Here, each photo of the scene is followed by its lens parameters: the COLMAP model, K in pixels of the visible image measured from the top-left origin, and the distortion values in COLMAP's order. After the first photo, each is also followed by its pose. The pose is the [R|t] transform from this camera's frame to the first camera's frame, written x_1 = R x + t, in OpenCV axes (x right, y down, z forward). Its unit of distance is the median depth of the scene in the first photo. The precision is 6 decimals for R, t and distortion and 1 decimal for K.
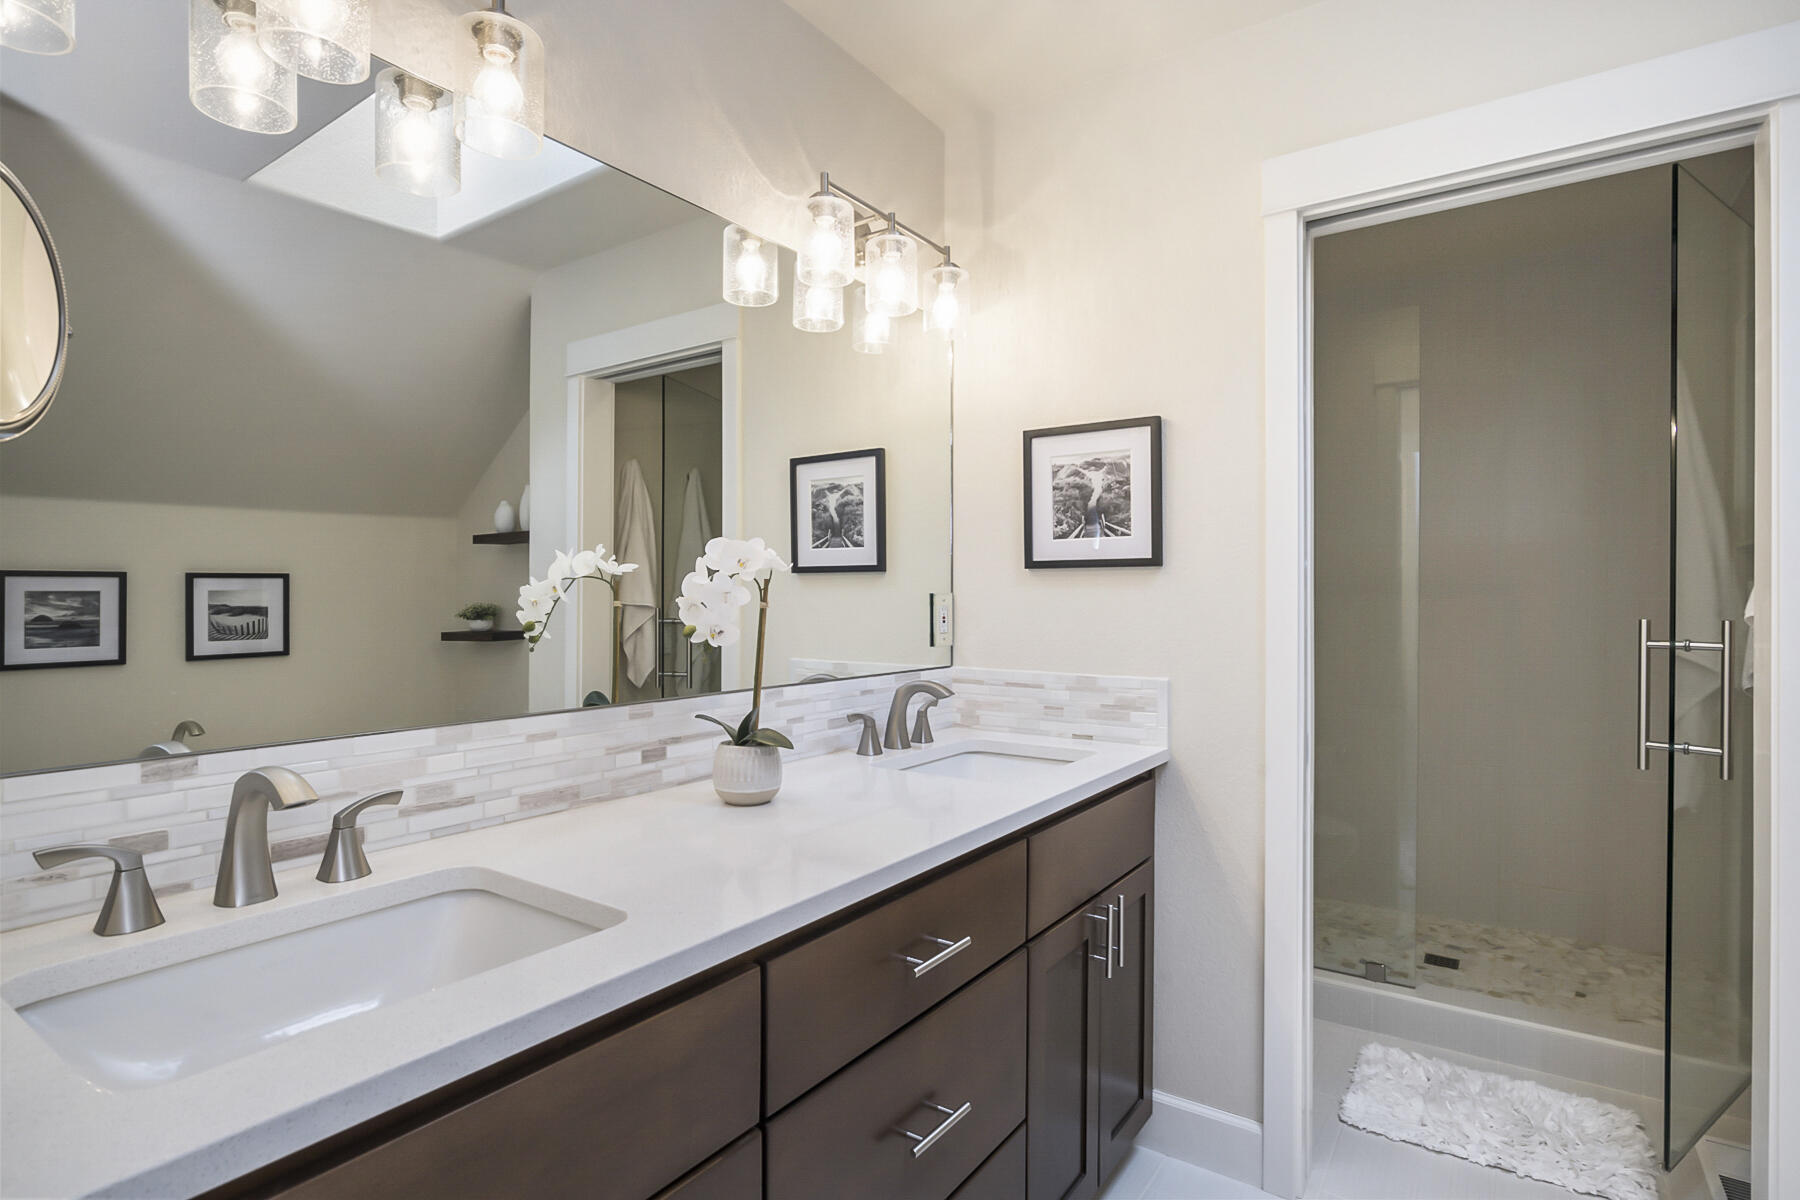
lens RADIAL K [[903.6, 0, 905.7], [0, 903.6, 596.3], [0, 0, 1]] dist [-0.022228, 0.009076]
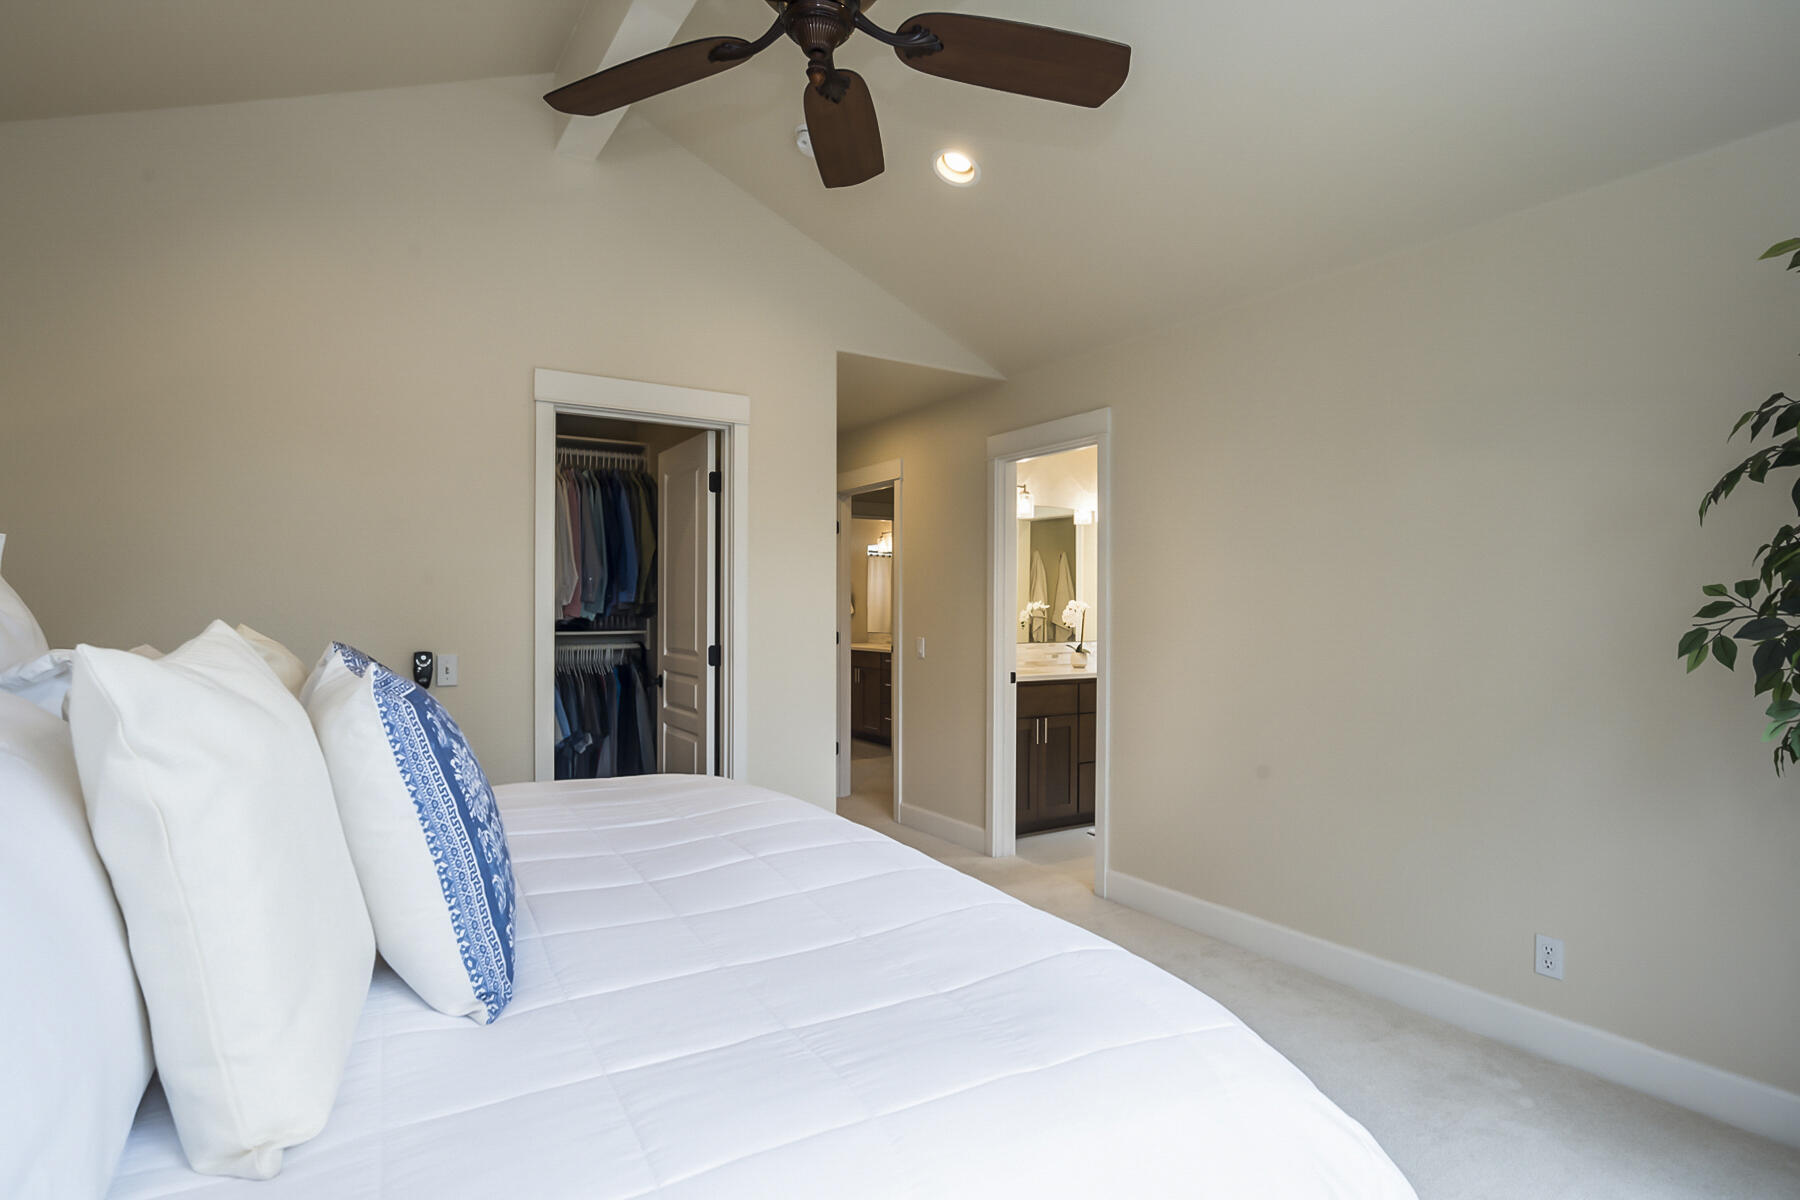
lens RADIAL K [[903.6, 0, 900.0], [0, 903.6, 601.2], [0, 0, 1]] dist [-0.022228, 0.009076]
pose [[0.918461, -0.000133, -0.395513, 0.668396], [-0.002100, 0.999984, -0.005215, -0.039053], [0.395507, 0.005620, 0.918446, -2.943583]]
